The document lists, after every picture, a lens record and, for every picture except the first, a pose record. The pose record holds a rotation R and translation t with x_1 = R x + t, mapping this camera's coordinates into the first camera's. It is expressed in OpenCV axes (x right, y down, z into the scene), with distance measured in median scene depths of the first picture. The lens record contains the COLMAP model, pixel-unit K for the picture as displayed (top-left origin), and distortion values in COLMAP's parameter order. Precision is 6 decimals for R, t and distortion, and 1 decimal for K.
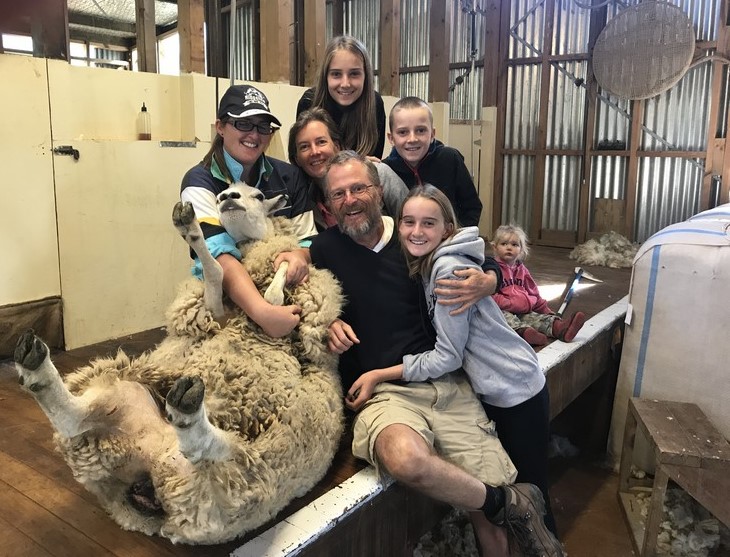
lens RADIAL K [[649.1, 0, 333.1], [0, 649.1, 251.1], [0, 0, 1]] dist [0.007707, 0.009511]
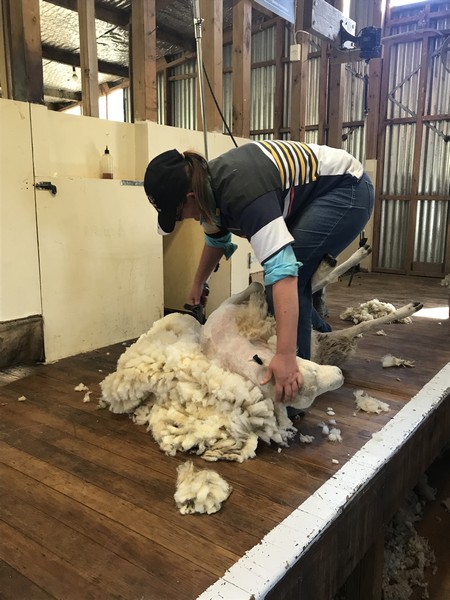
lens RADIAL K [[529.5, 0, 225.0], [0, 529.5, 300.0], [0, 0, 1]] dist [-0.006895, 0.027180]
pose [[0.999442, -0.004977, 0.033035, -0.065033], [0.004122, 0.999656, 0.025906, 0.010349], [-0.033153, -0.025756, 0.999118, 0.033019]]
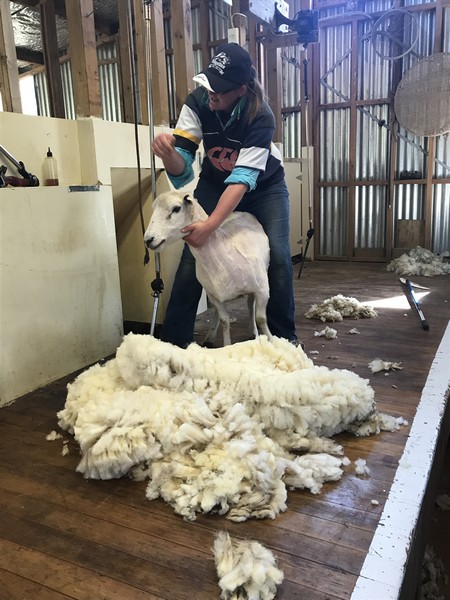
lens RADIAL K [[529.5, 0, 225.0], [0, 529.5, 300.0], [0, 0, 1]] dist [-0.006895, 0.027180]
pose [[0.980140, -0.082067, 0.180526, -0.108196], [0.072453, 0.995612, 0.059229, -0.014427], [-0.184595, -0.044973, 0.981785, 0.083107]]
